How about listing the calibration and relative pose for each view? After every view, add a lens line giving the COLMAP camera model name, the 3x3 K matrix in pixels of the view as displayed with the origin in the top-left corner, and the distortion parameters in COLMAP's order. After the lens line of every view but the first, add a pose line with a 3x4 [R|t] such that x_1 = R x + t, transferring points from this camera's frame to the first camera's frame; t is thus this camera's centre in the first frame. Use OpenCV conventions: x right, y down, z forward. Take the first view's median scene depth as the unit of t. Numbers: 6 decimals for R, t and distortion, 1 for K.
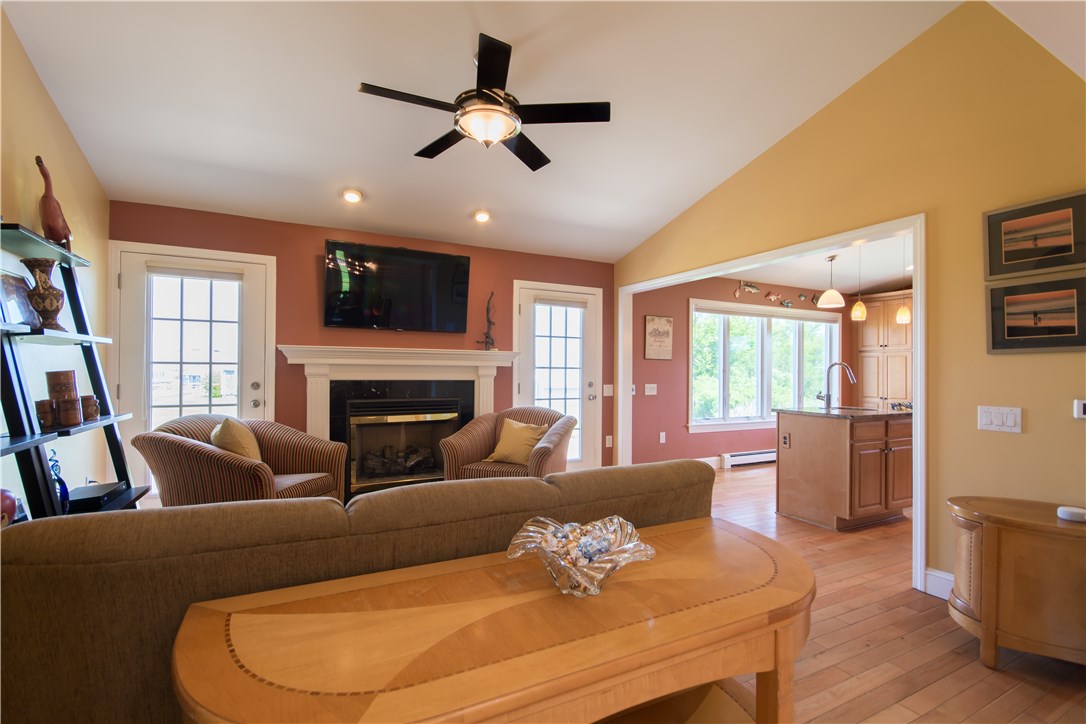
lens RADIAL K [[484.0, 0, 538.1], [0, 484.0, 369.3], [0, 0, 1]] dist [0.002244, -0.010066]
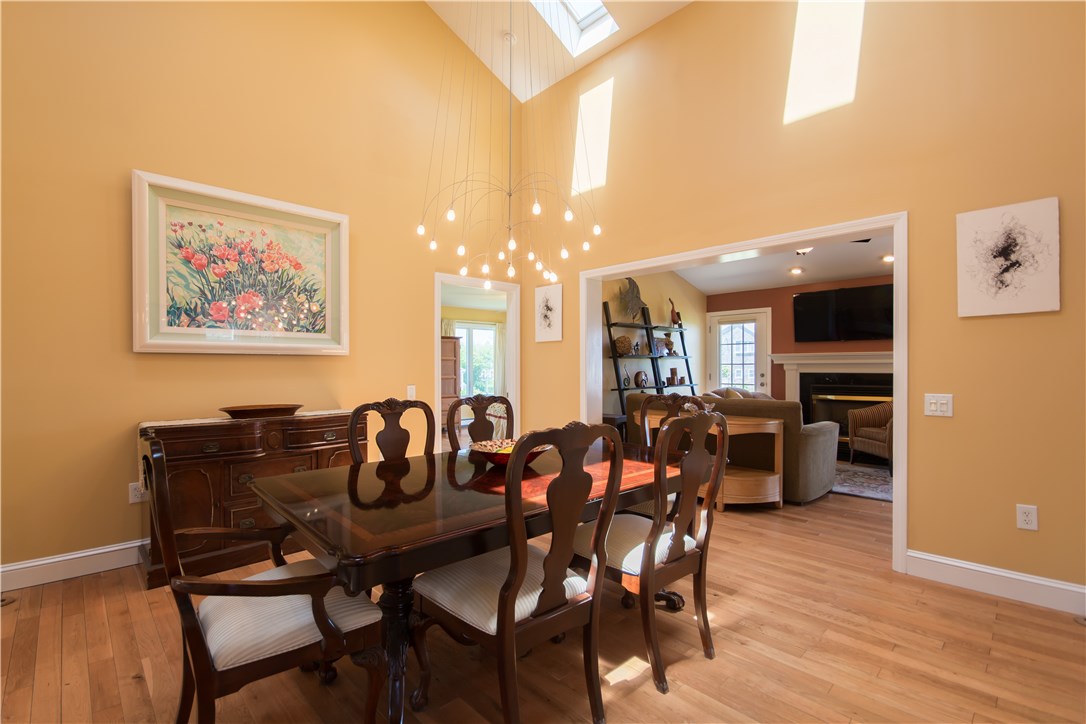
lens RADIAL K [[485.7, 0, 533.7], [0, 485.7, 371.3], [0, 0, 1]] dist [-0.001342, -0.000350]
pose [[0.297128, -0.001862, -0.954836, 0.743027], [0.007962, 0.999968, 0.000528, 0.007045], [0.954804, -0.007759, 0.297134, -0.338482]]
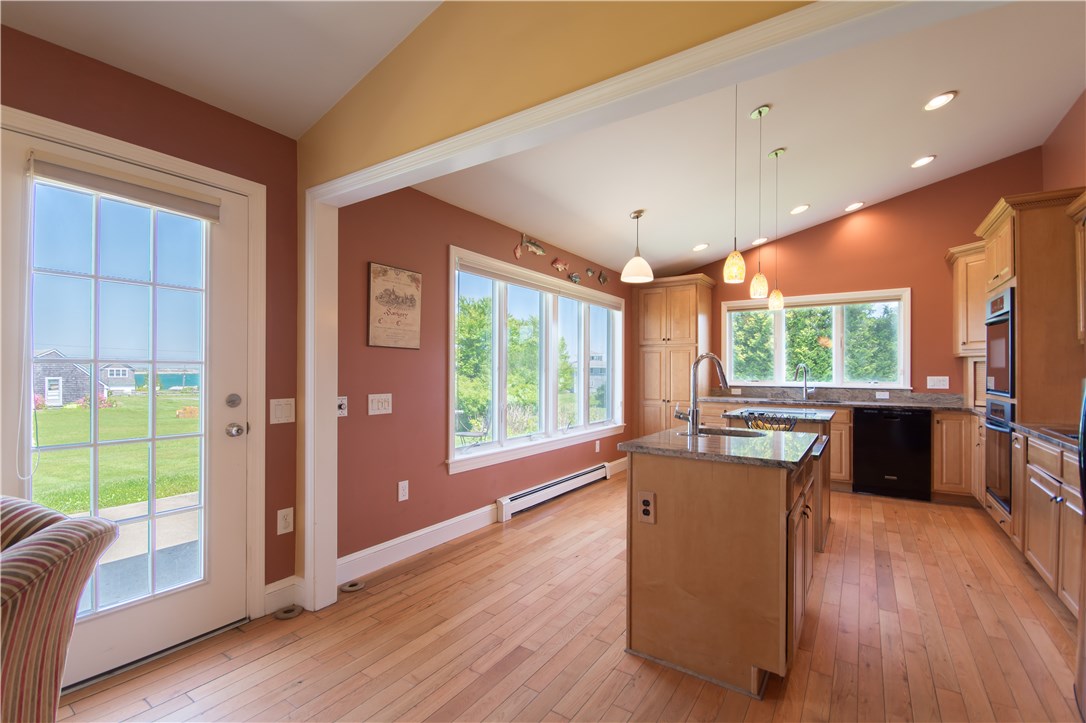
lens RADIAL K [[478.9, 0, 542.2], [0, 478.9, 369.4], [0, 0, 1]] dist [0.009313, -0.012900]
pose [[0.869568, -0.001962, 0.493809, 0.136146], [0.000556, 0.999995, 0.002995, 0.002693], [-0.493812, -0.002330, 0.869565, 0.486307]]
